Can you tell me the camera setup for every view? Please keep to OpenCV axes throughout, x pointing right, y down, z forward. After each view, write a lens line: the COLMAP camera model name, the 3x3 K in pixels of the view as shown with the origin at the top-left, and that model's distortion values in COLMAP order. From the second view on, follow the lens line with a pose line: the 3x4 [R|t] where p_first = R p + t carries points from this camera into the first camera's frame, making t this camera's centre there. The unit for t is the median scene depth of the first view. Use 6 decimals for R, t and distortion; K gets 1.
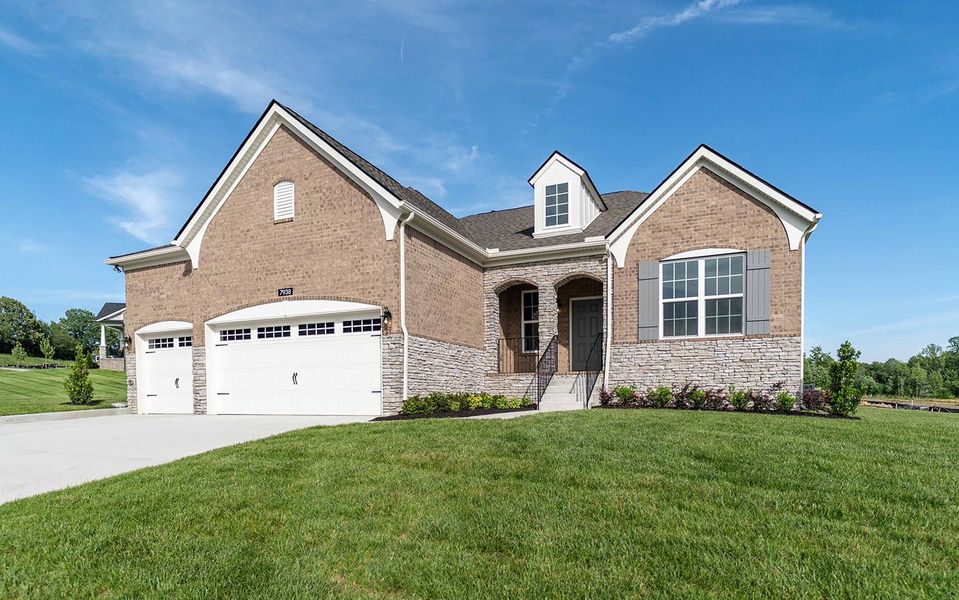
lens RADIAL K [[383.7, 0, 532.5], [0, 383.7, 403.1], [0, 0, 1]] dist [0.001116, 0.000286]
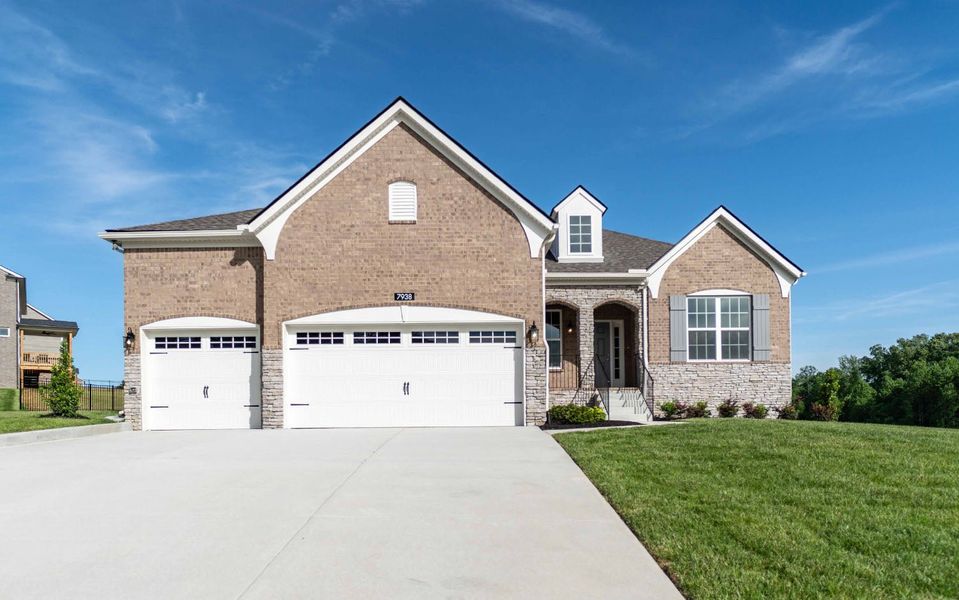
lens RADIAL K [[408.0, 0, 479.3], [0, 408.0, 414.4], [0, 0, 1]] dist [-0.000804, -0.000185]
pose [[0.955857, 0.000645, 0.293832, -0.684798], [0.006985, 0.999665, -0.024920, 0.024091], [-0.293750, 0.025873, 0.955532, -0.006302]]
